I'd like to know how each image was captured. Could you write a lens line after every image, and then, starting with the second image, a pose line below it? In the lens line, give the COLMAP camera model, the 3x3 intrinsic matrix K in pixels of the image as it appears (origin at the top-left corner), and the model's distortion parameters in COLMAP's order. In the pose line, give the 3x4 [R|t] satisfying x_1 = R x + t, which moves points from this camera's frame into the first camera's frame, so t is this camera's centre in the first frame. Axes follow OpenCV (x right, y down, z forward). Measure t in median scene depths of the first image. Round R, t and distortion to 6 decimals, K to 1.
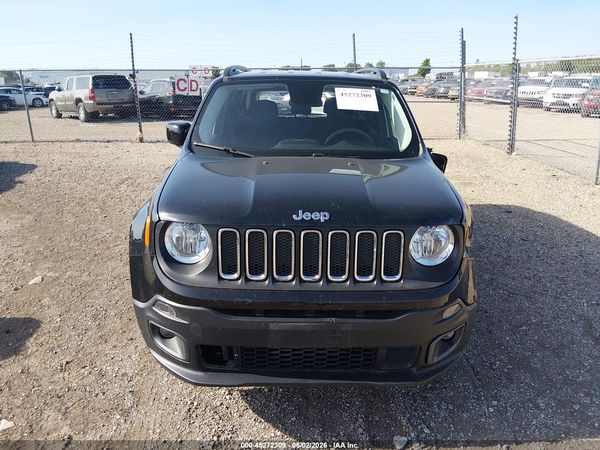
lens RADIAL K [[458.9, 0, 297.2], [0, 458.9, 225.0], [0, 0, 1]] dist [0.127715, -0.217350]
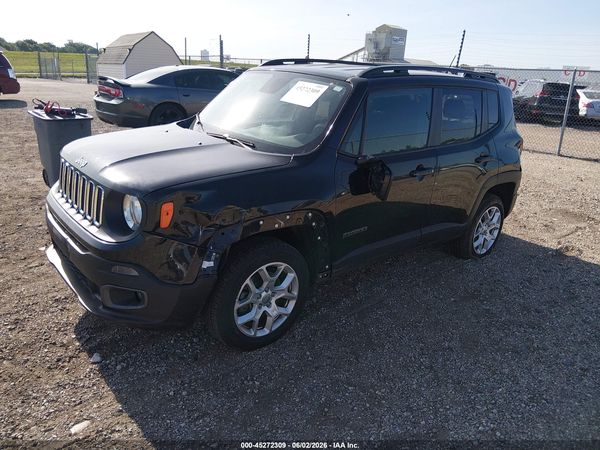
lens RADIAL K [[458.9, 0, 297.2], [0, 458.9, 225.0], [0, 0, 1]] dist [0.127715, -0.217350]
pose [[0.618031, 0.282218, -0.733751, 0.912400], [-0.280626, 0.951051, 0.129428, -0.123655], [0.734361, 0.125919, 0.666976, 0.347211]]
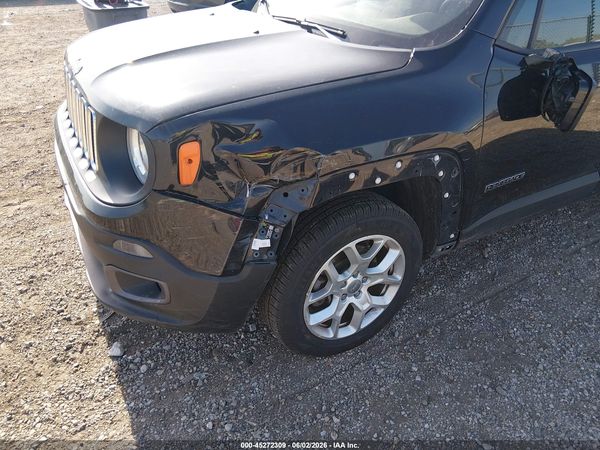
lens RADIAL K [[458.9, 0, 297.2], [0, 458.9, 225.0], [0, 0, 1]] dist [0.127715, -0.217350]
pose [[0.470824, 0.455820, -0.755349, 0.638570], [-0.269684, 0.889563, 0.368712, -0.118207], [0.839997, 0.030107, 0.541755, 0.534566]]
